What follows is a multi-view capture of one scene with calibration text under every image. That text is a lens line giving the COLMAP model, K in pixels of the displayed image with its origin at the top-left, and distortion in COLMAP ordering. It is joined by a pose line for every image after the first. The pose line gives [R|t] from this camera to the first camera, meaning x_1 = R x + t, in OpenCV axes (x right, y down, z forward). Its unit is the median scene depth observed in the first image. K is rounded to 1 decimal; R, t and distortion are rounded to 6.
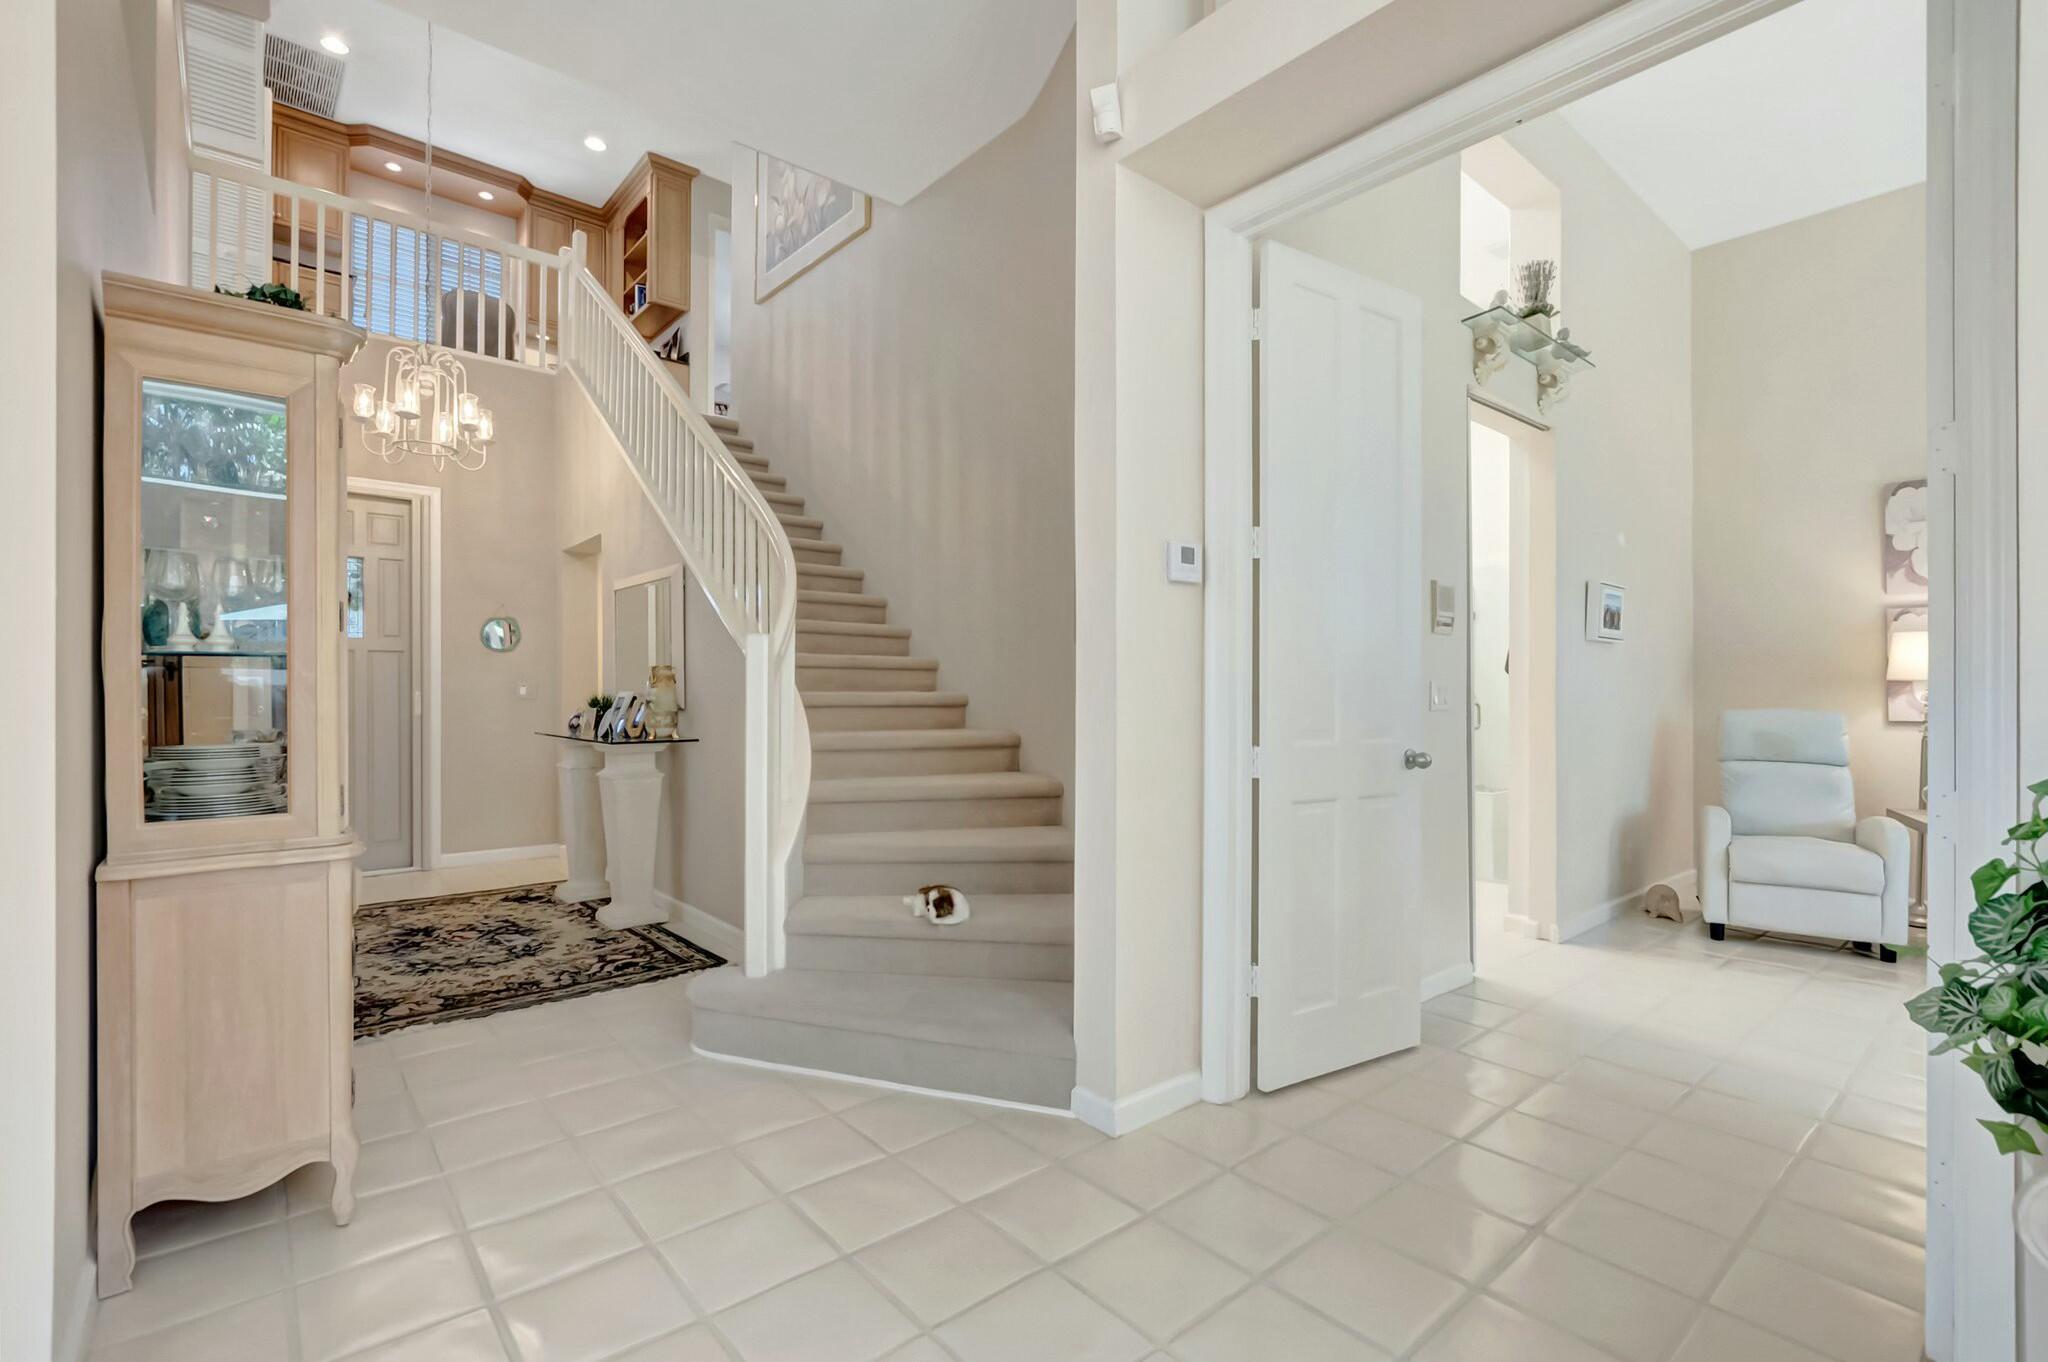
lens RADIAL K [[927.8, 0, 1021.2], [0, 927.8, 692.2], [0, 0, 1]] dist [-0.007296, -0.000246]
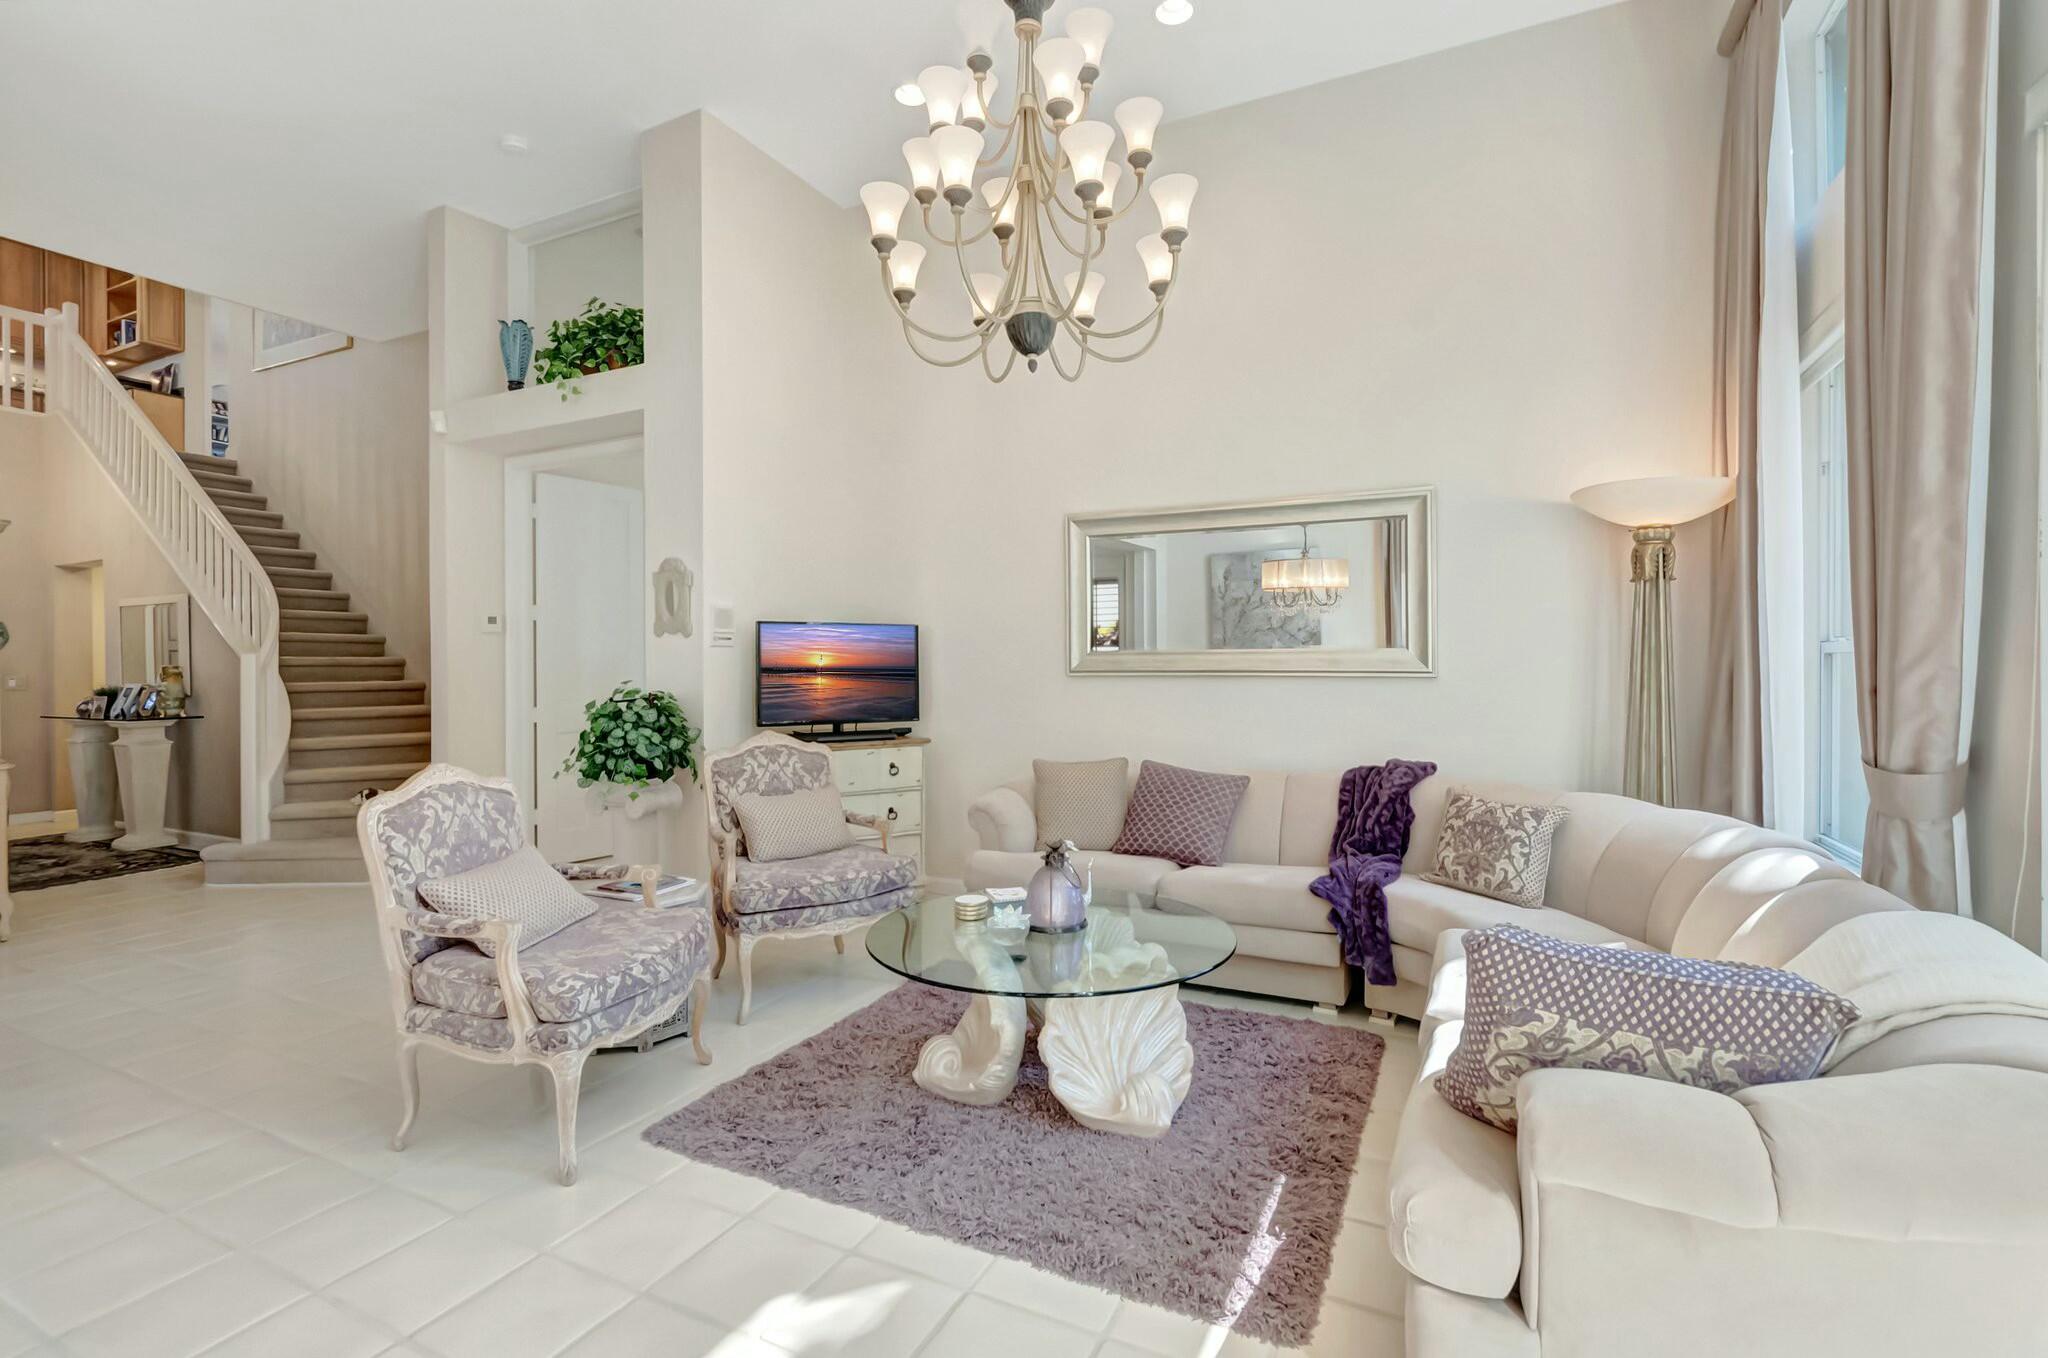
lens RADIAL K [[927.8, 0, 1037.6], [0, 927.8, 669.4], [0, 0, 1]] dist [-0.007296, -0.000246]
pose [[0.916660, -0.010046, 0.399542, 0.262419], [0.009297, 0.999950, 0.003811, -0.015585], [-0.399560, 0.000221, 0.916707, -0.809986]]
